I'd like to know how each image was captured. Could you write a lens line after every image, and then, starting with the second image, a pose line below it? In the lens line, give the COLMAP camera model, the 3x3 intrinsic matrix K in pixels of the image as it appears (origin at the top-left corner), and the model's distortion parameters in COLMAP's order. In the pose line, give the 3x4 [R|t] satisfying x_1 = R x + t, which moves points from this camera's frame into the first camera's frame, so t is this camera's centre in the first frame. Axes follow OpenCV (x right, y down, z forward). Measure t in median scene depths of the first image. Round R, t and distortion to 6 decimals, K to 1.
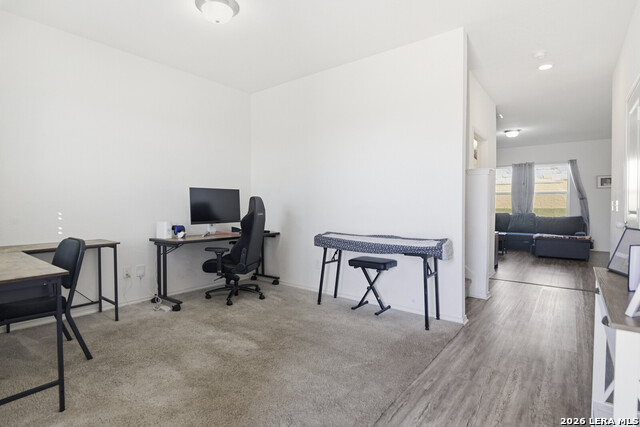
lens RADIAL K [[314.0, 0, 318.4], [0, 314.0, 225.6], [0, 0, 1]] dist [0.000353, 0.000097]
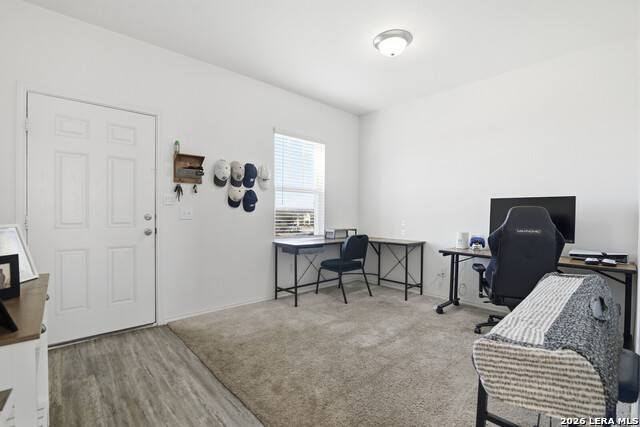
lens RADIAL K [[294.8, 0, 320.0], [0, 294.8, 213.5], [0, 0, 1]] dist [-0.015452, 0.000092]
pose [[-0.159154, -0.004884, -0.987242, 0.750931], [-0.070592, 0.997484, 0.006445, -0.063043], [0.984727, 0.070717, -0.159098, 0.874809]]
